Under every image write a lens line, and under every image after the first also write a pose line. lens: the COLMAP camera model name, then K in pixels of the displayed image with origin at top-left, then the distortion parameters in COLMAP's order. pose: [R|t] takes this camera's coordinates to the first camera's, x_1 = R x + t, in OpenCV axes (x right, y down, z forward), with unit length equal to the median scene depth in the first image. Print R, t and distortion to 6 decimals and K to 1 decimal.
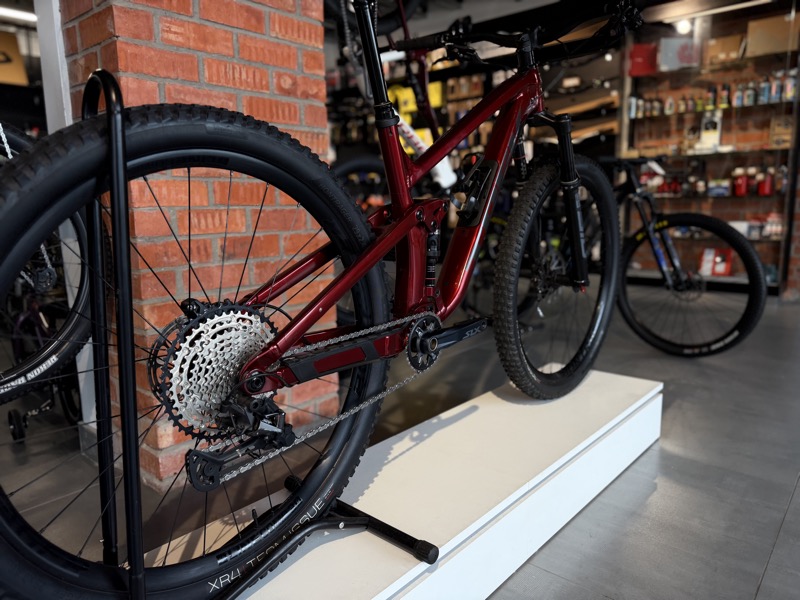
lens RADIAL K [[573.4, 0, 404.5], [0, 573.4, 312.1], [0, 0, 1]] dist [-0.012580, -0.013839]
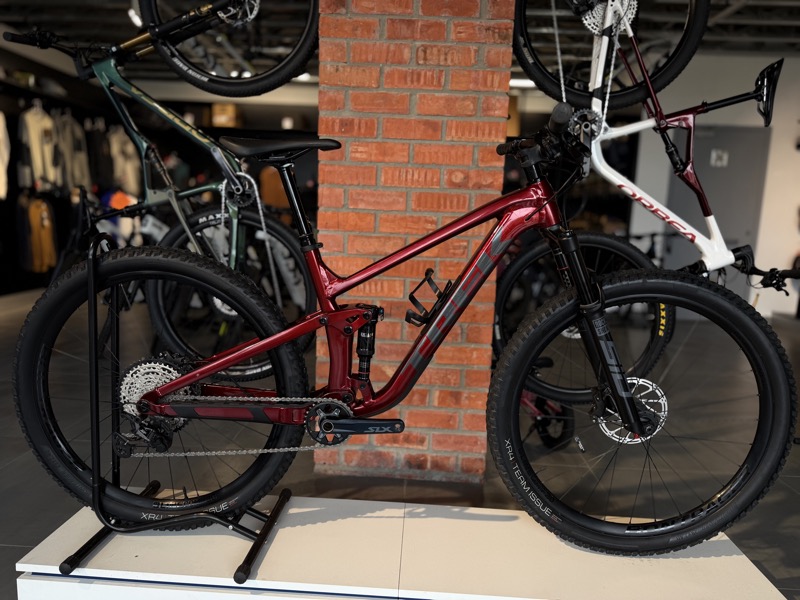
lens RADIAL K [[561.0, 0, 397.4], [0, 561.0, 306.1], [0, 0, 1]] dist [0.058923, -0.036532]
pose [[0.617891, 0.160921, -0.769620, 0.668142], [-0.191912, 0.980094, 0.050853, -0.184365], [0.762483, 0.116277, 0.636474, 0.210651]]
